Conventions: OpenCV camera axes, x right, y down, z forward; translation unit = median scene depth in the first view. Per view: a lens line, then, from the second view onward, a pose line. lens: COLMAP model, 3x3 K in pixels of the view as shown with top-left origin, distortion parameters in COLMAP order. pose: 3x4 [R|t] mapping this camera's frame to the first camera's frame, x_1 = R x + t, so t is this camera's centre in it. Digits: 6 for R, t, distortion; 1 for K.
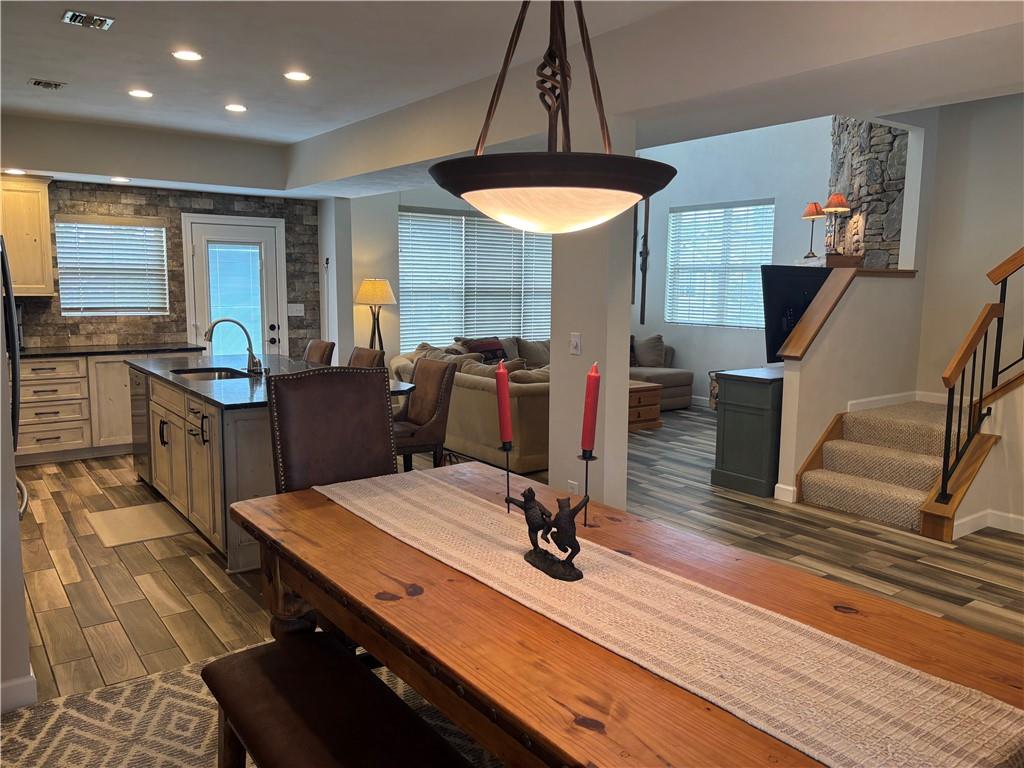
lens RADIAL K [[784.3, 0, 515.8], [0, 784.3, 385.1], [0, 0, 1]] dist [0.042841, -0.033288]
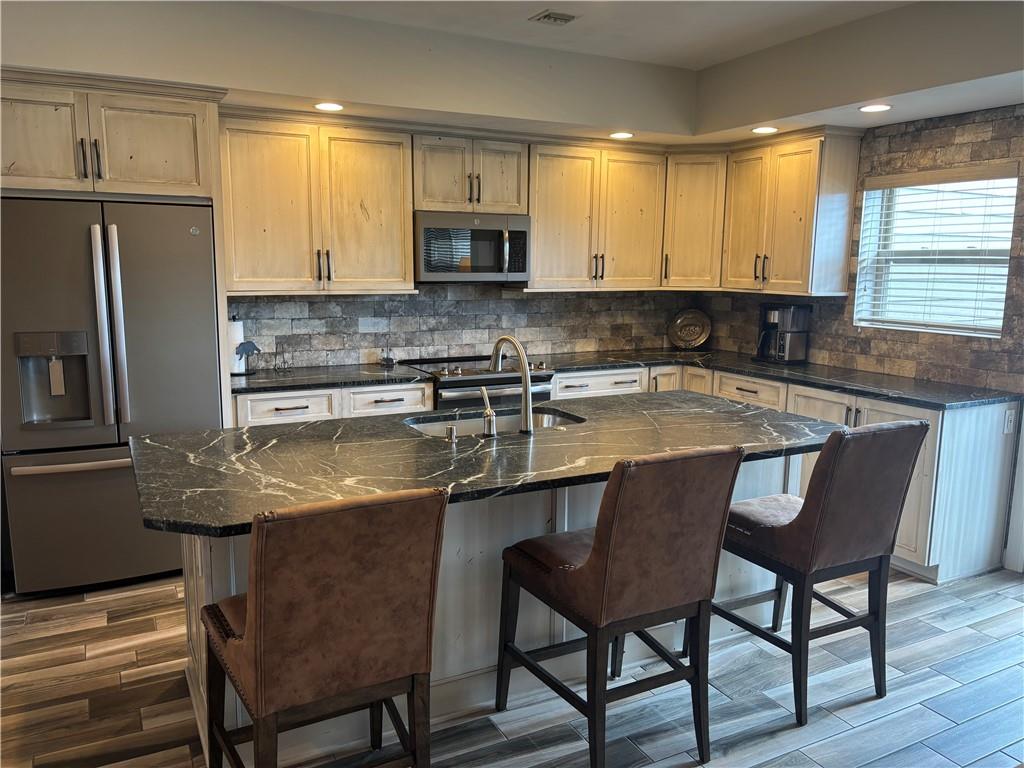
lens RADIAL K [[784.3, 0, 507.6], [0, 784.3, 387.1], [0, 0, 1]] dist [0.042841, -0.033288]
pose [[-0.148285, 0.144471, -0.978335, 0.155856], [-0.143247, 0.975701, 0.165794, -0.102611], [0.978515, 0.164728, -0.123987, 0.771356]]
